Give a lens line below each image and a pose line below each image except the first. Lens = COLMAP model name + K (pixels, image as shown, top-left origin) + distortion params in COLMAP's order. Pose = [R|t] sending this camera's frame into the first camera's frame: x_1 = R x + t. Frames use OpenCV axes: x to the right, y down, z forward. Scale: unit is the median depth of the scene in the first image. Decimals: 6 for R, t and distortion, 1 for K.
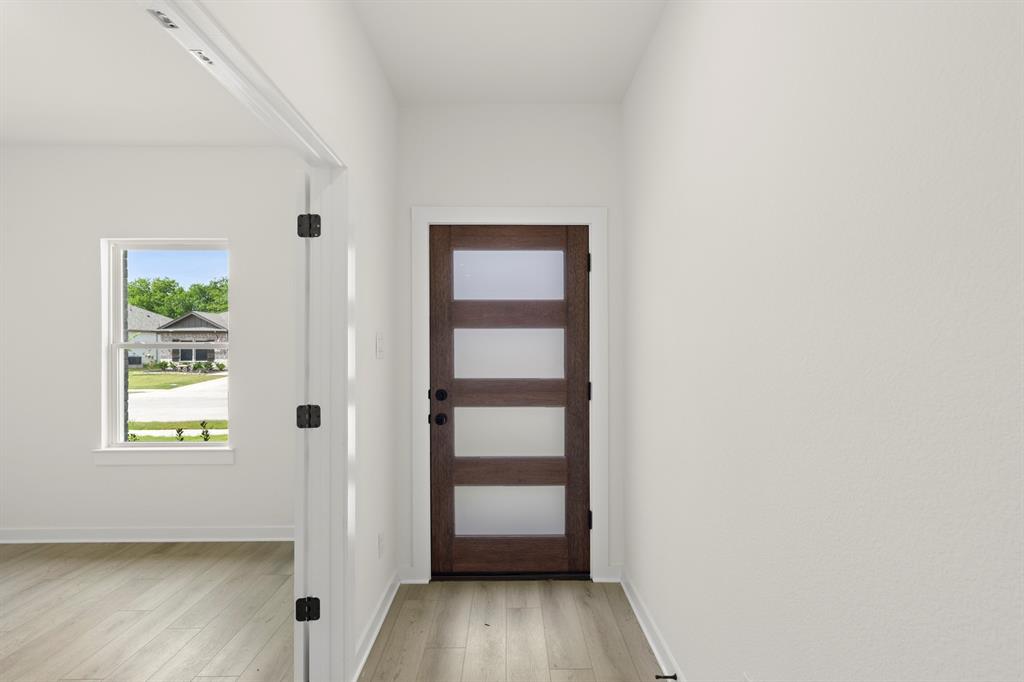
lens RADIAL K [[488.1, 0, 514.7], [0, 488.1, 342.7], [0, 0, 1]] dist [-0.001405, -0.000637]
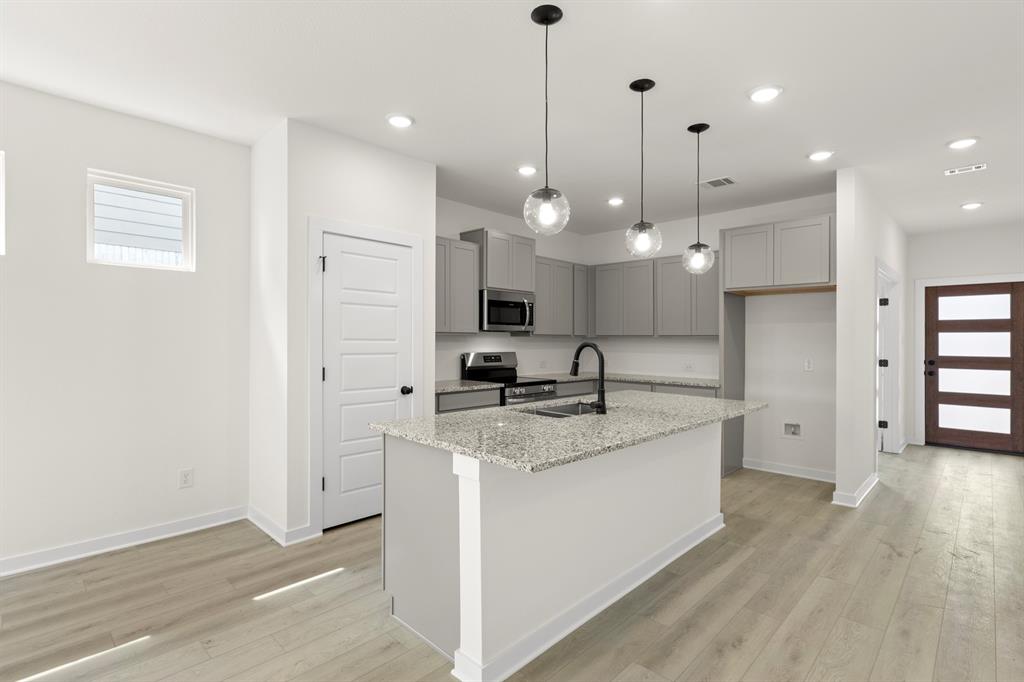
lens RADIAL K [[488.1, 0, 508.1], [0, 488.1, 338.7], [0, 0, 1]] dist [-0.001405, -0.000637]
pose [[0.704259, 0.004694, -0.709928, 0.069038], [-0.000019, 0.999978, 0.006593, -0.017816], [0.709944, -0.004629, 0.704243, -1.949571]]
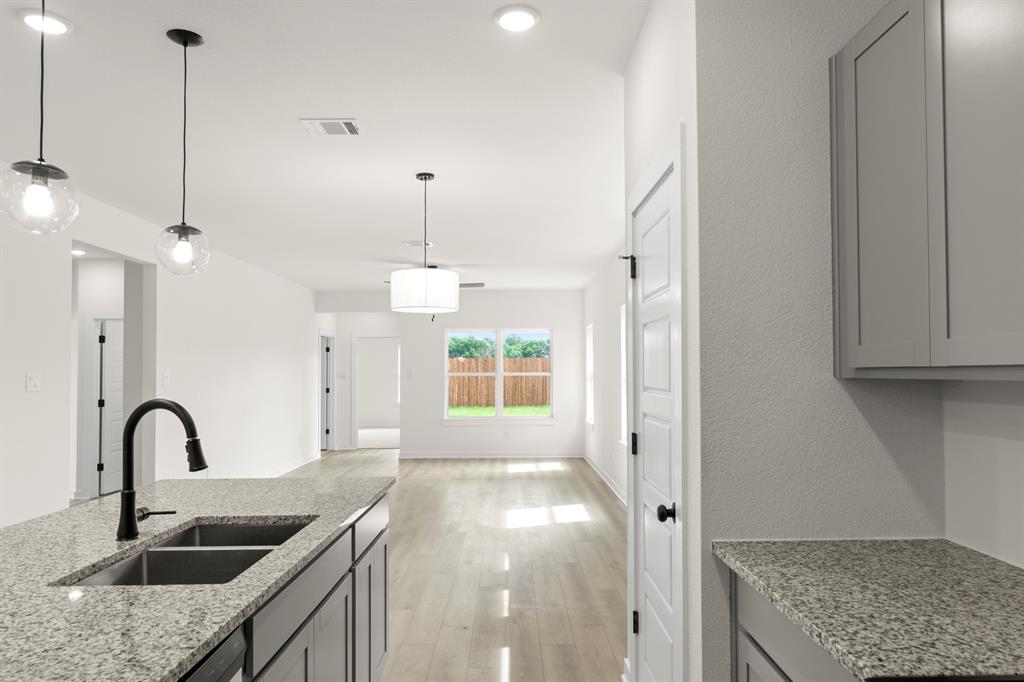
lens RADIAL K [[673.1, 0, 518.3], [0, 673.1, 363.9], [0, 0, 1]] dist [0.009203, -0.011185]
pose [[-0.999960, 0.008098, -0.003796, -0.904312], [0.008186, 0.999684, -0.023777, -0.021683], [0.003602, -0.023807, -0.999710, -0.417271]]
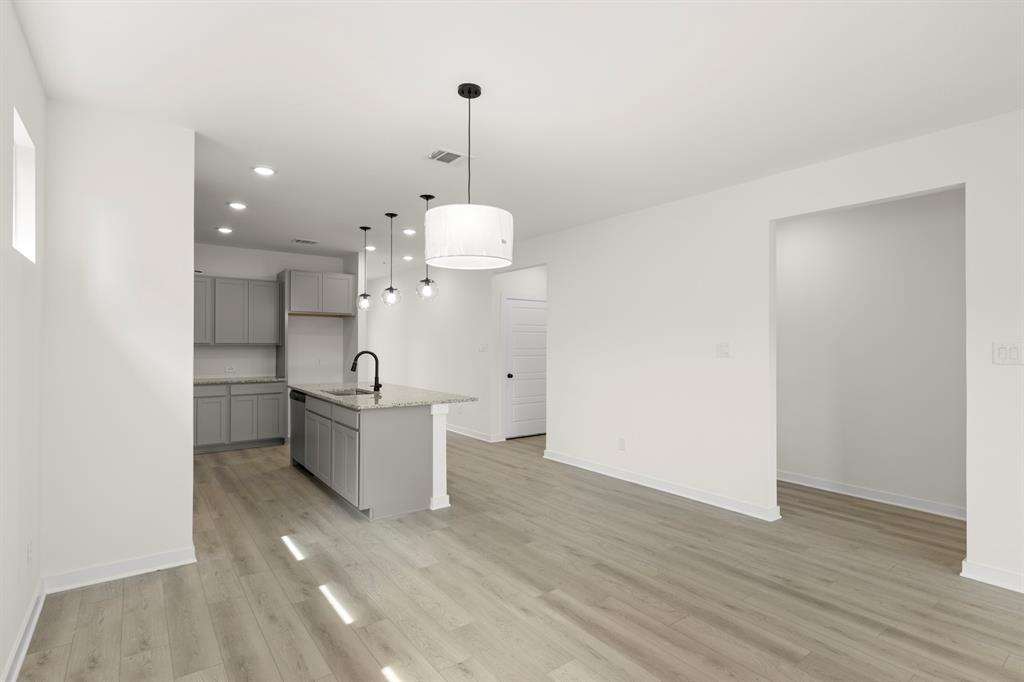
lens RADIAL K [[512.5, 0, 503.3], [0, 512.5, 344.6], [0, 0, 1]] dist [-0.007685, -0.002055]
pose [[0.812632, 0.005768, 0.582749, -1.190131], [-0.012263, 0.999899, 0.007203, -0.044969], [-0.582648, -0.013000, 0.812621, -2.873484]]
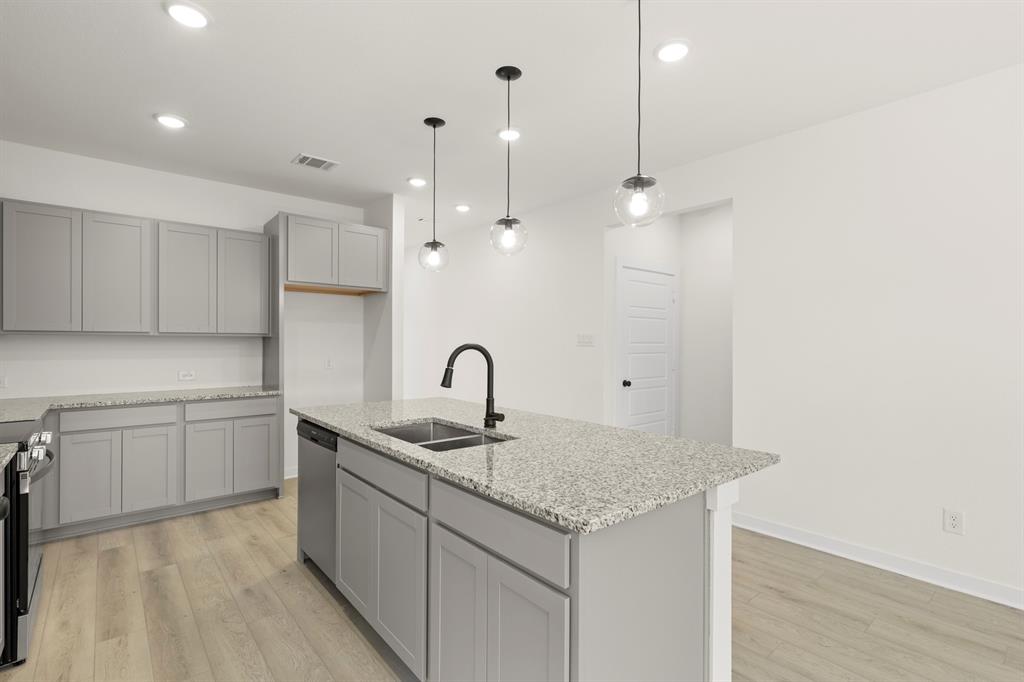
lens RADIAL K [[488.1, 0, 501.5], [0, 488.1, 343.2], [0, 0, 1]] dist [-0.001405, -0.000637]
pose [[0.777950, 0.003478, 0.628317, -1.002384], [-0.012384, 0.999875, 0.009798, -0.013387], [-0.628204, -0.015403, 0.777896, -1.789048]]
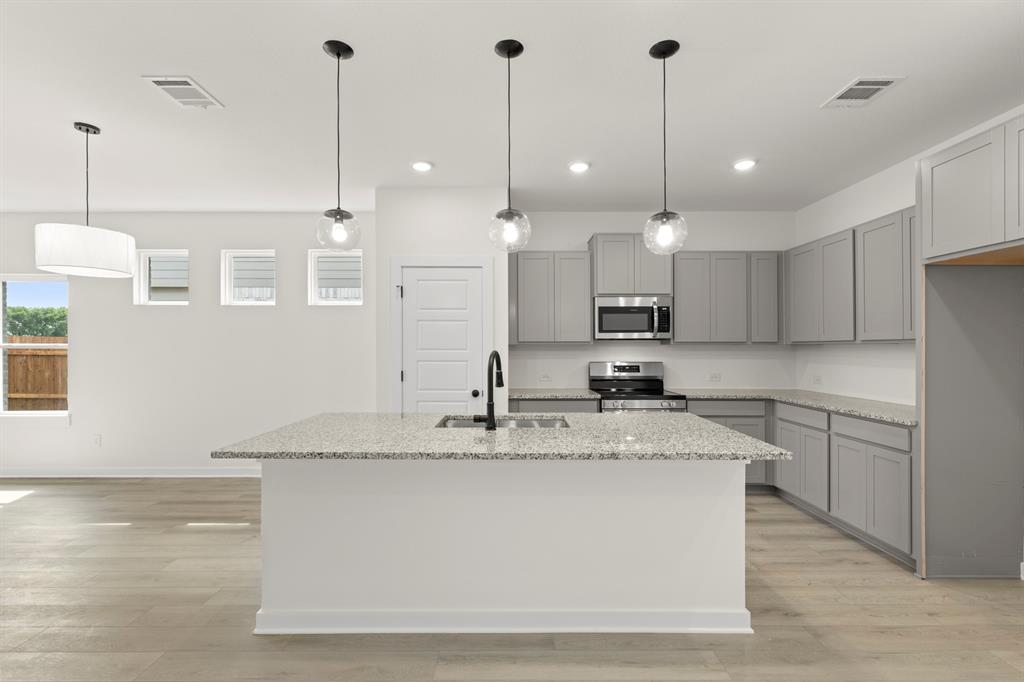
lens RADIAL K [[446.2, 0, 505.4], [0, 446.2, 349.6], [0, 0, 1]] dist [-0.001061, 0.001031]
pose [[-0.015340, 0.004746, -0.999871, 0.318003], [0.011495, 0.999923, 0.004570, -0.010338], [0.999816, -0.011423, -0.015394, -1.088182]]
